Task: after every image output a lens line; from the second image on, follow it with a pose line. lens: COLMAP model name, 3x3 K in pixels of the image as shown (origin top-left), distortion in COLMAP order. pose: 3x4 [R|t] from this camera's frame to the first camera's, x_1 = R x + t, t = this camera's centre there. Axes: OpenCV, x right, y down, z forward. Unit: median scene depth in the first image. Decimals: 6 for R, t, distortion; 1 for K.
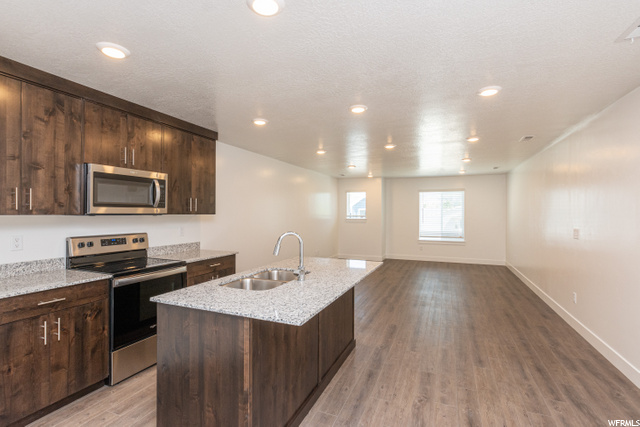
lens RADIAL K [[323.6, 0, 314.5], [0, 323.6, 212.8], [0, 0, 1]] dist [0.001669, 0.000028]
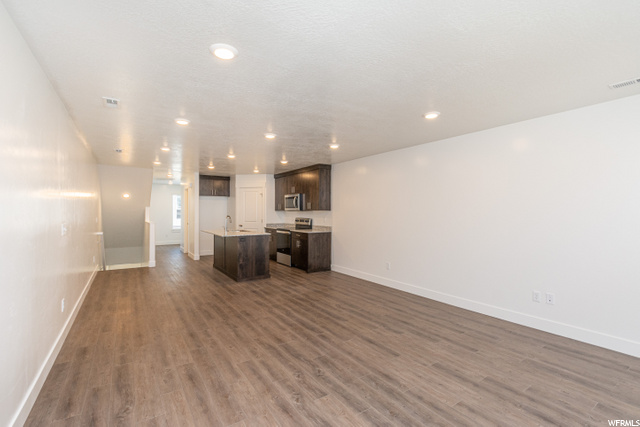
lens RADIAL K [[291.9, 0, 319.5], [0, 291.9, 213.1], [0, 0, 1]] dist [0.002731, 0.000070]
pose [[-0.564175, -0.001313, -0.825654, 1.062131], [-0.002731, 0.999996, 0.000276, 0.019041], [0.825651, 0.002411, -0.564176, 1.998384]]
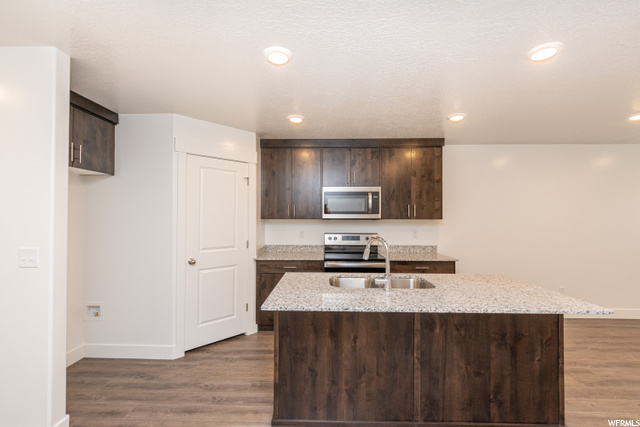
lens RADIAL K [[291.9, 0, 320.8], [0, 291.9, 214.5], [0, 0, 1]] dist [0.002731, 0.000070]
pose [[0.334822, -0.015343, -0.942156, 0.436754], [0.001377, 0.999874, -0.015794, 0.003720], [0.942280, 0.003990, 0.334802, 0.343410]]
